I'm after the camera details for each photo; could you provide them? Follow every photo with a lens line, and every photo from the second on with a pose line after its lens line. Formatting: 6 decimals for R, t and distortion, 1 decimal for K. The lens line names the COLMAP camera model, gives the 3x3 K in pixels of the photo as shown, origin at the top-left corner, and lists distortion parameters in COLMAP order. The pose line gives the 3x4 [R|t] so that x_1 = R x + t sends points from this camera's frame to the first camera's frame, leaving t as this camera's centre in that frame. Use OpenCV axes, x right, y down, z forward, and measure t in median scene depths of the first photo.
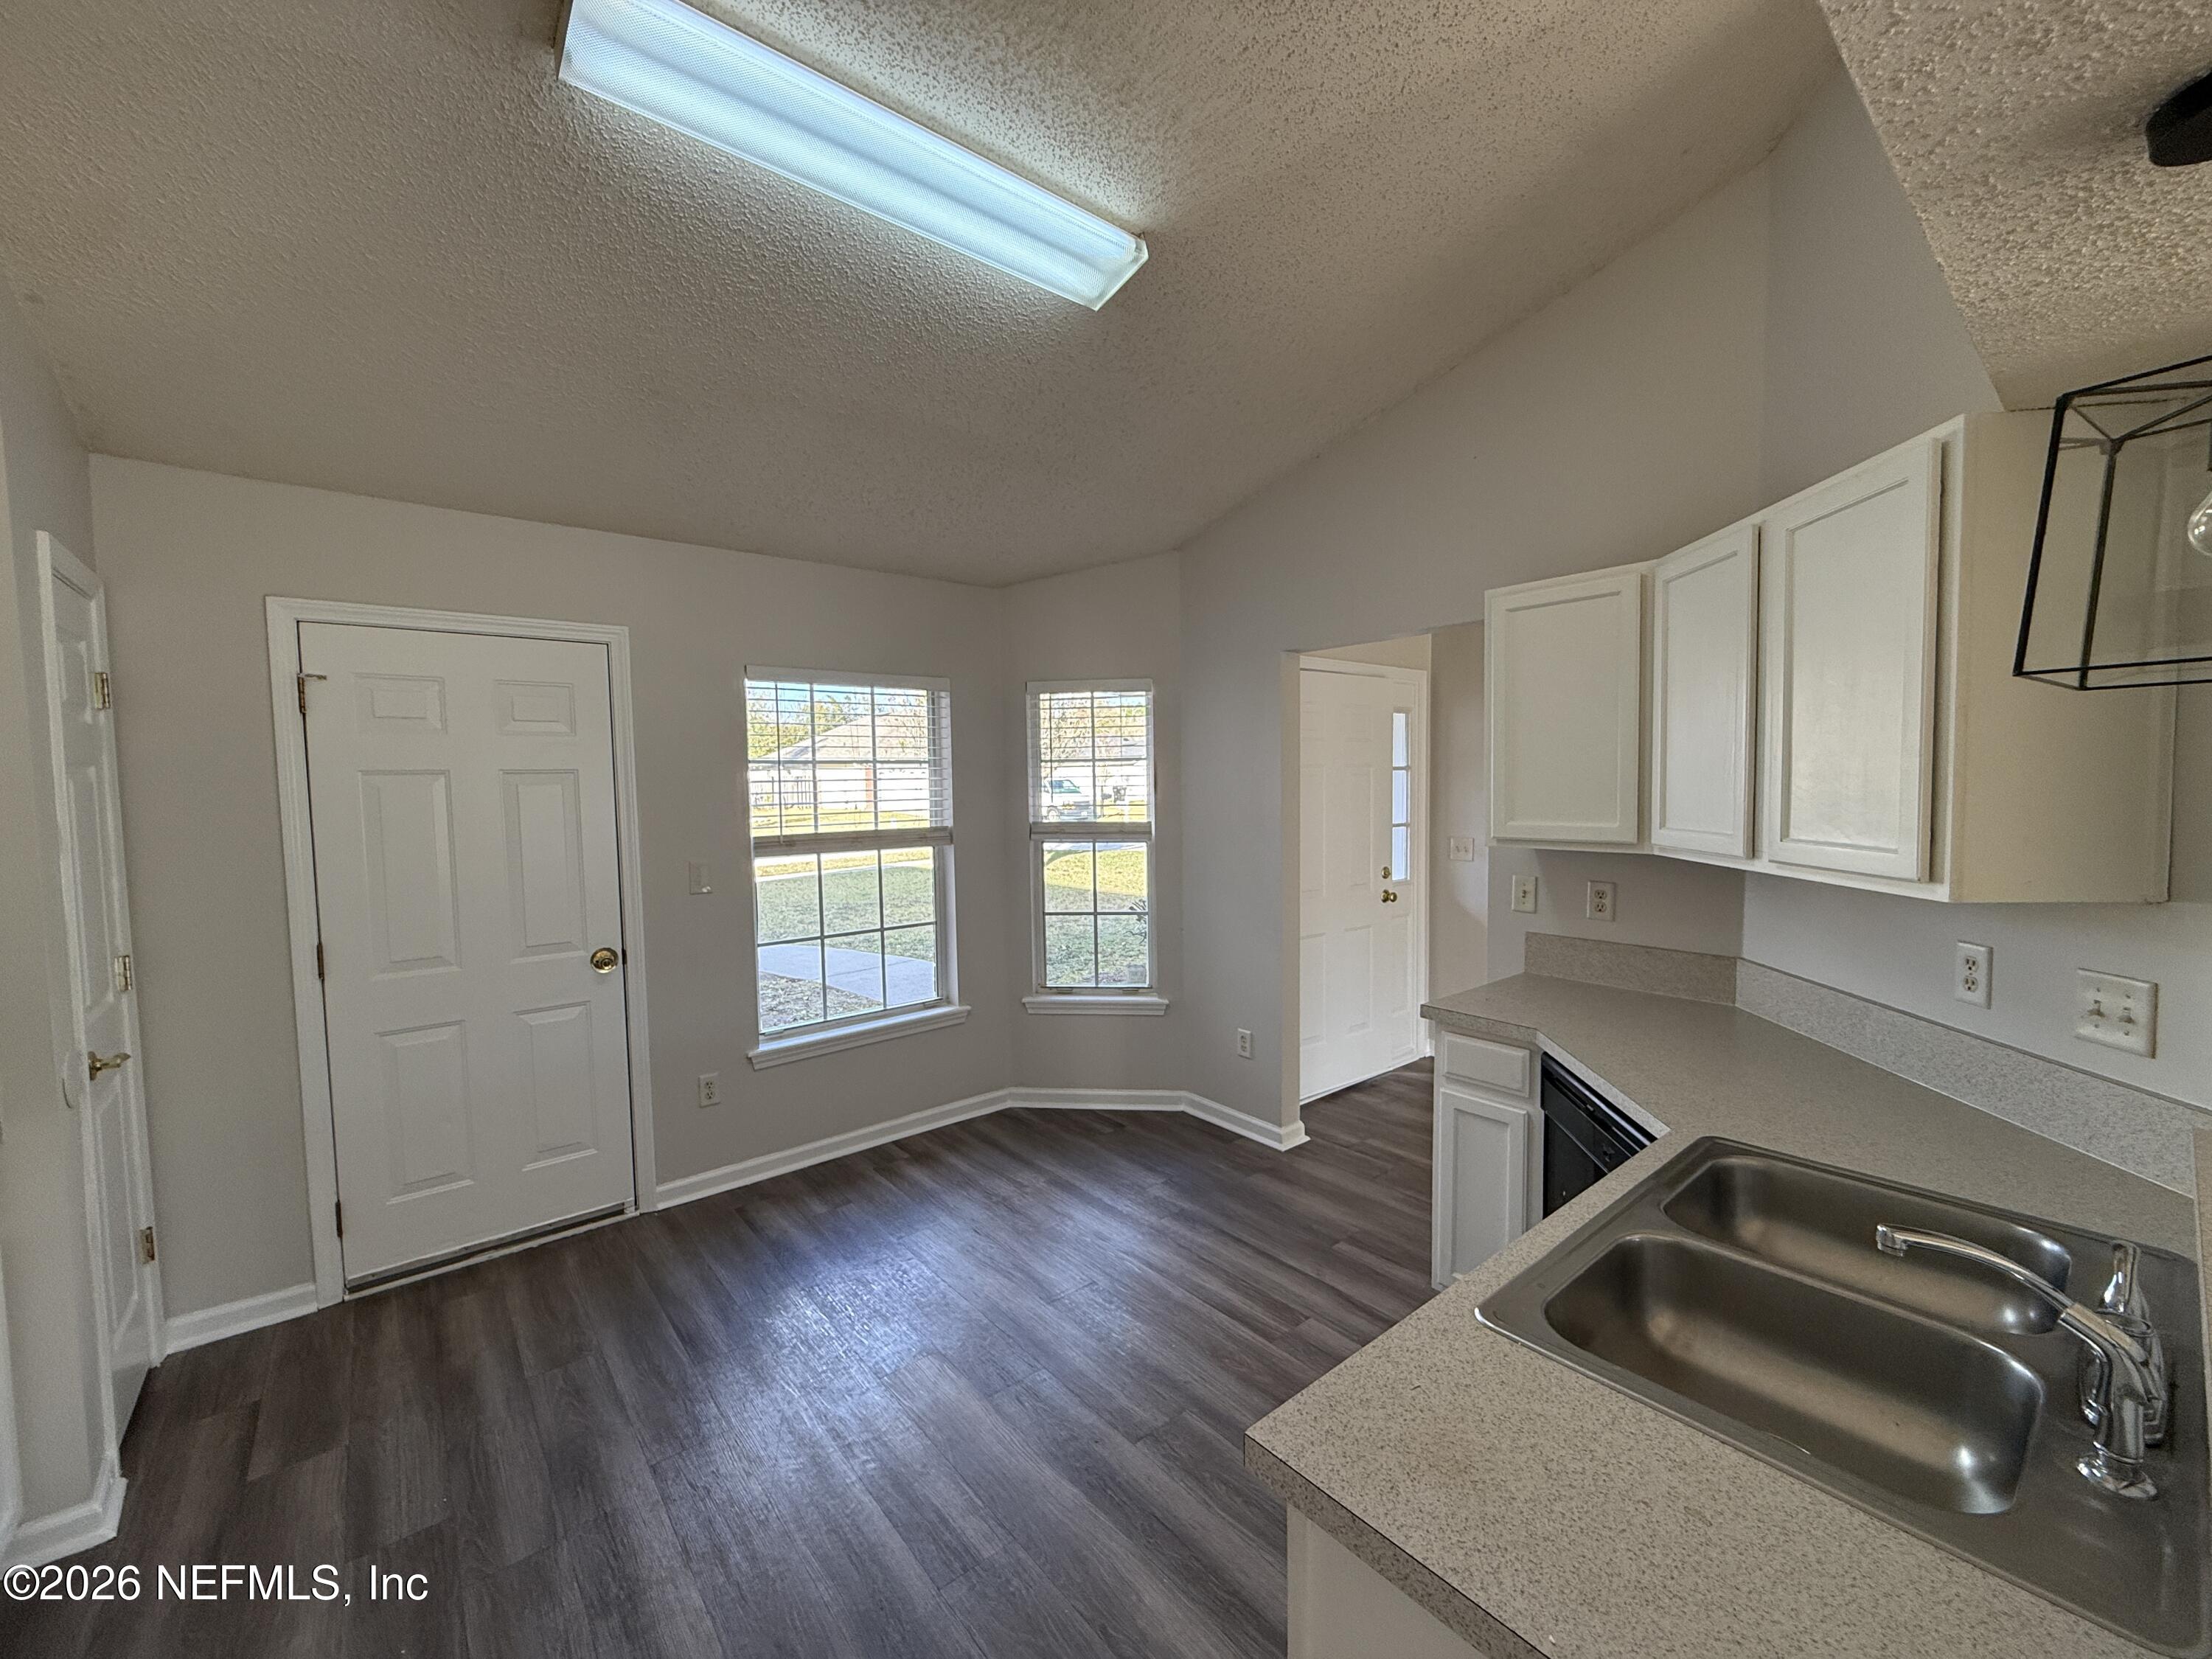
lens RADIAL K [[876.9, 0, 1103.9], [0, 876.9, 832.4], [0, 0, 1]] dist [-0.000870, 0.000083]
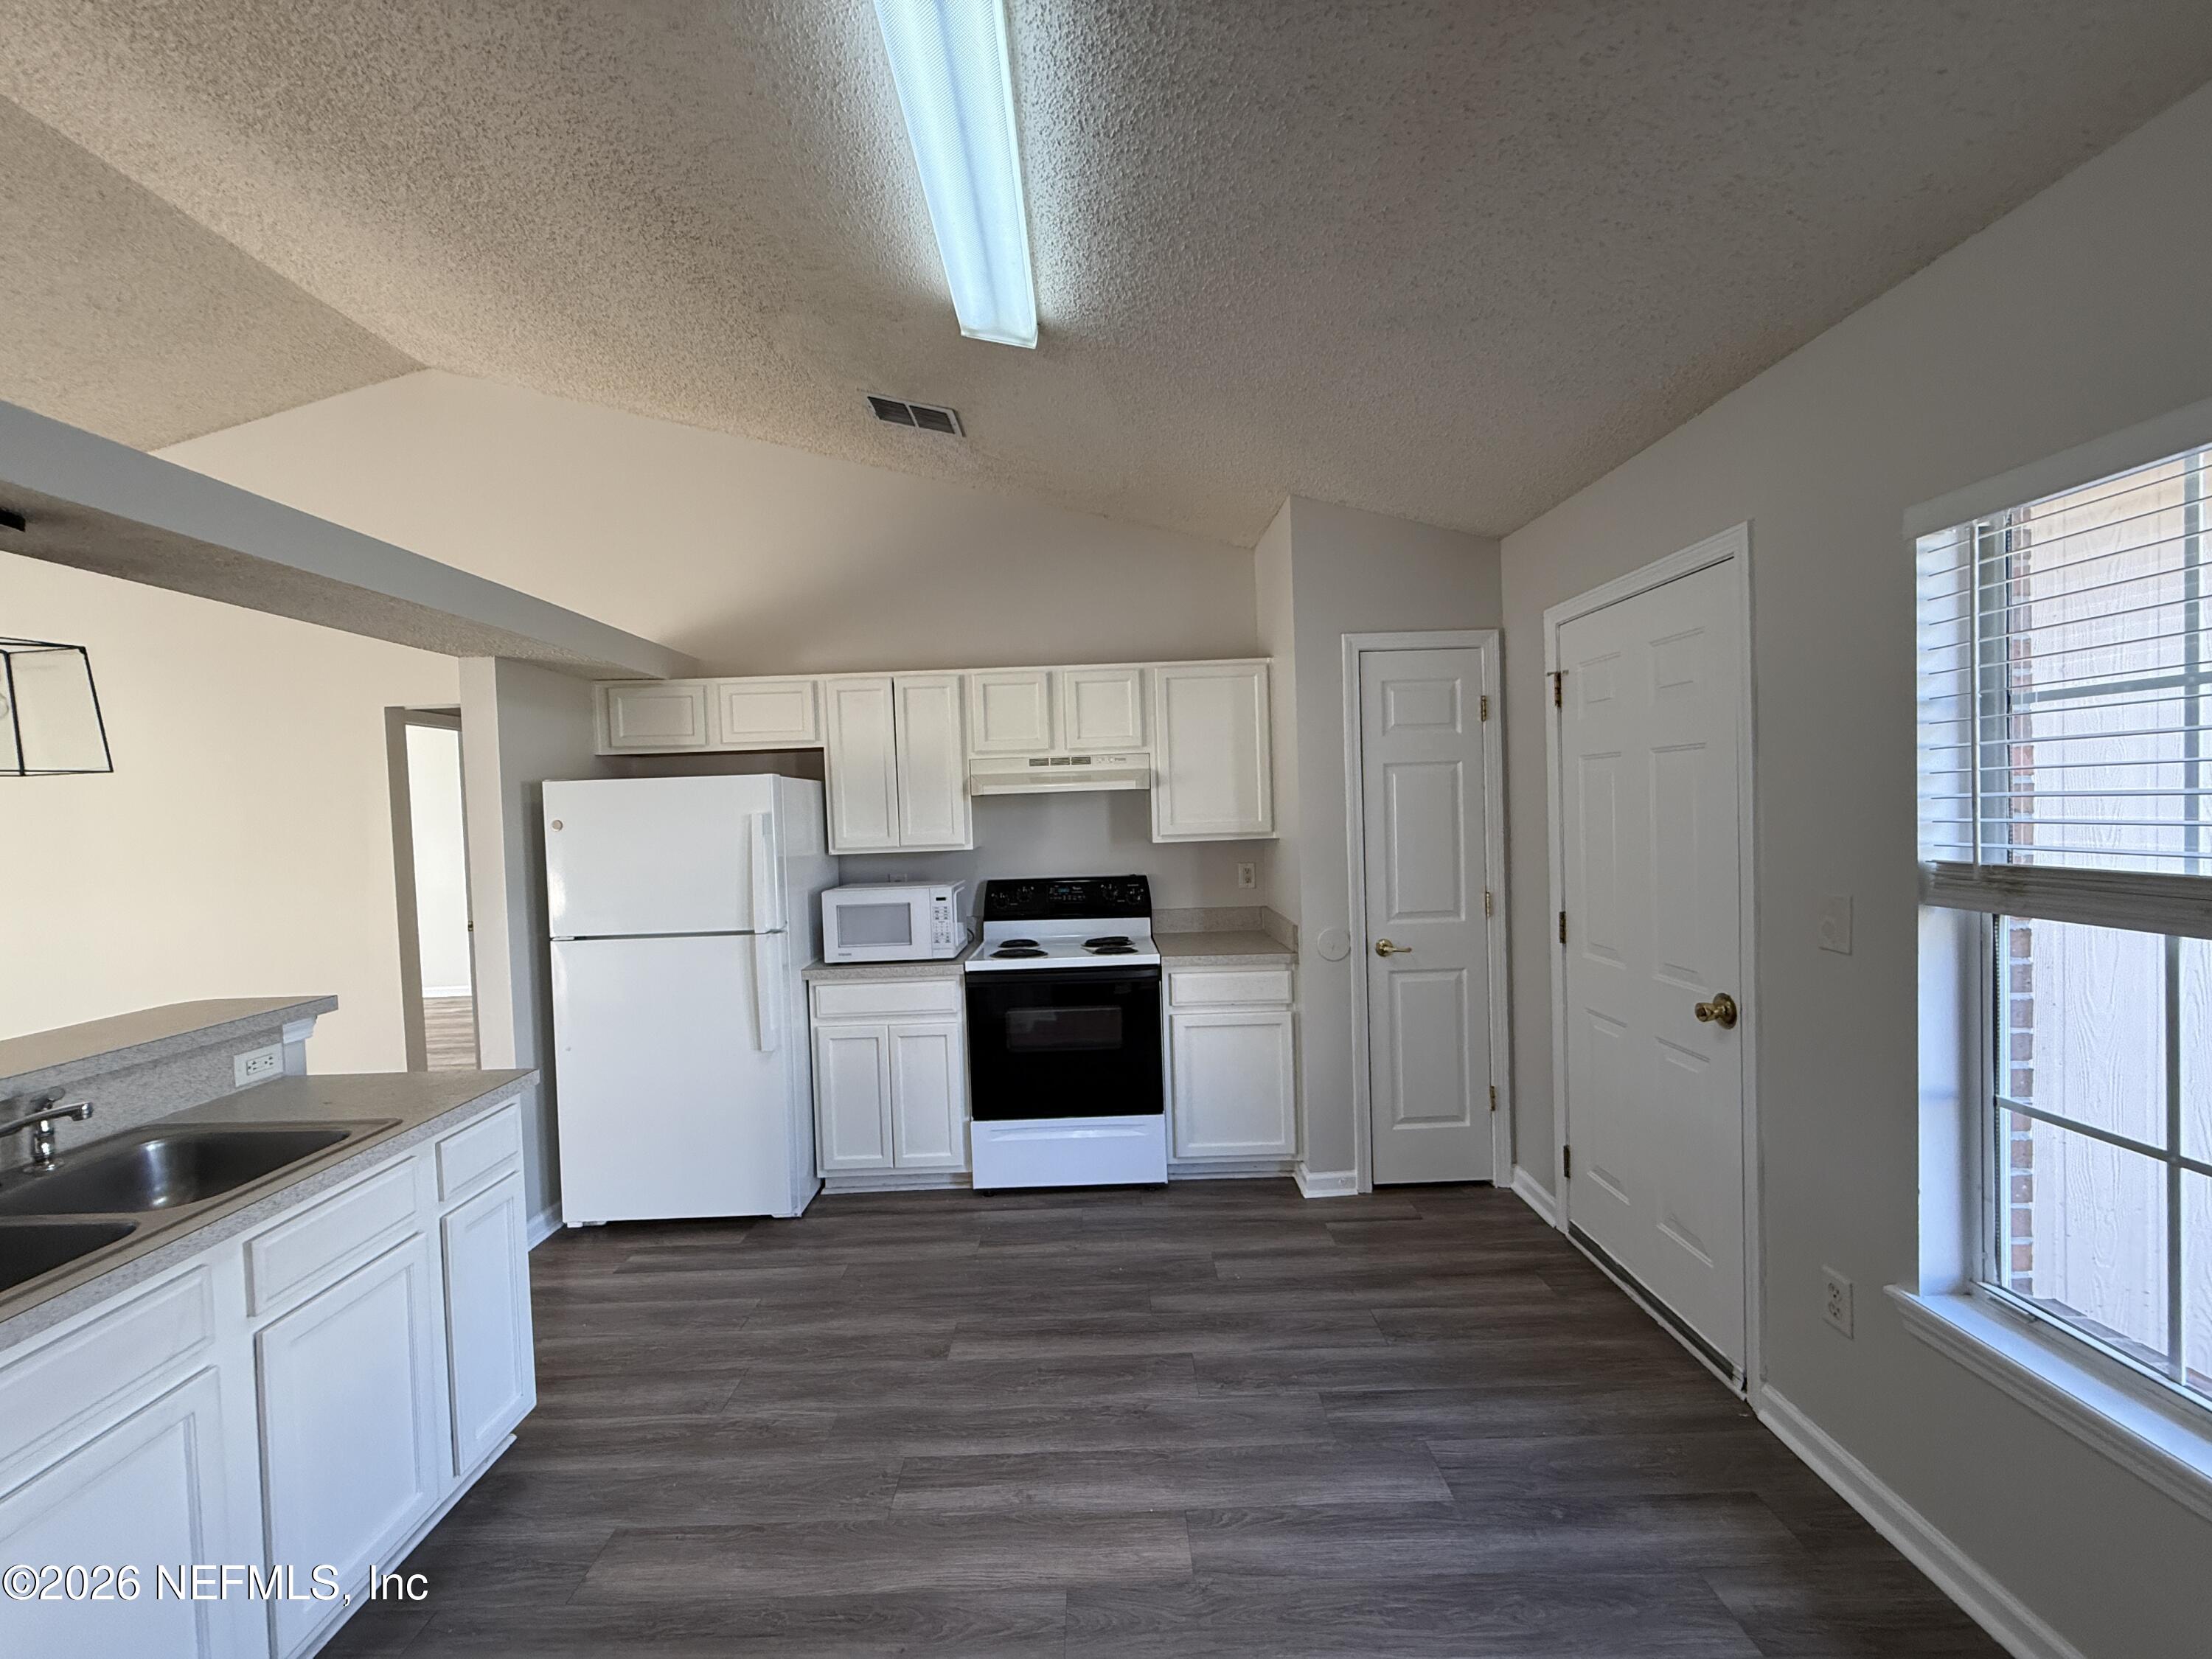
lens RADIAL K [[876.9, 0, 1098.8], [0, 876.9, 833.4], [0, 0, 1]] dist [-0.000870, 0.000083]
pose [[-0.634933, 0.059969, -0.770236, 0.353120], [-0.006440, 0.996537, 0.082897, -0.064526], [0.772540, 0.057594, -0.632349, 1.298567]]
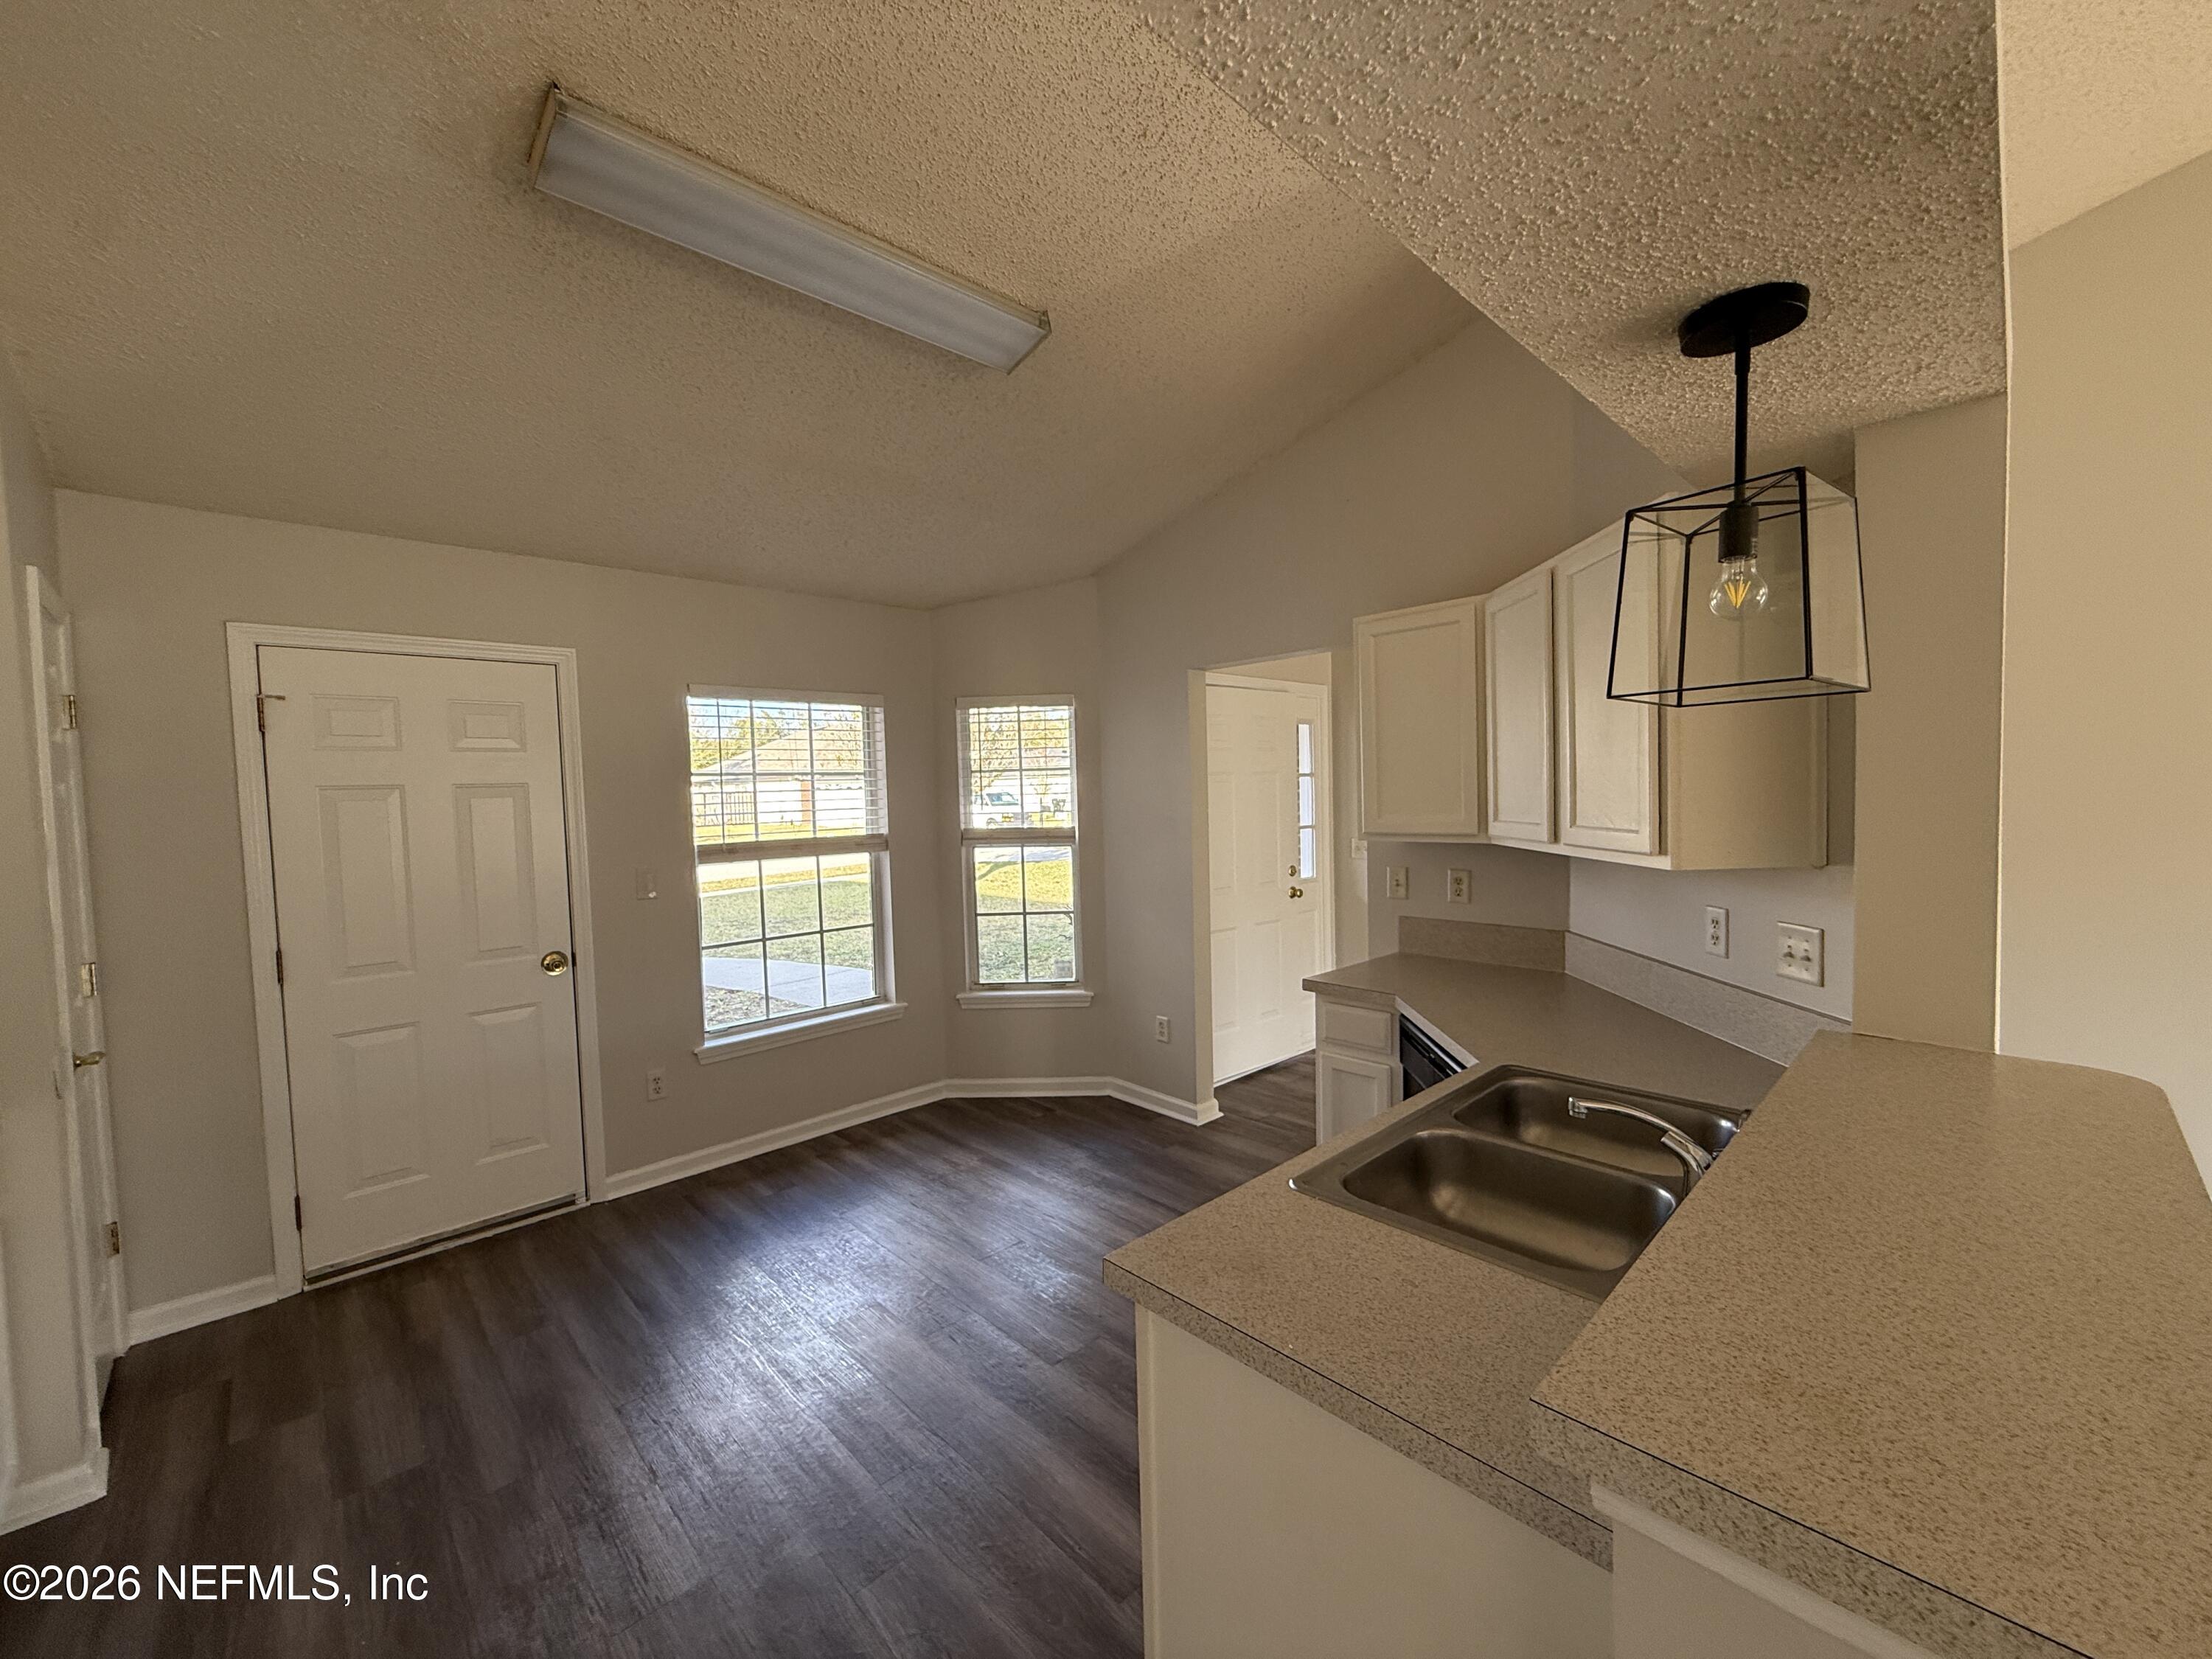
lens RADIAL K [[876.9, 0, 1102.7], [0, 876.9, 833.0], [0, 0, 1]] dist [-0.000870, 0.000083]
pose [[0.997718, -0.014831, 0.065870, 0.027510], [0.015703, 0.999796, -0.012741, 0.015870], [-0.065667, 0.013747, 0.997747, -0.124024]]
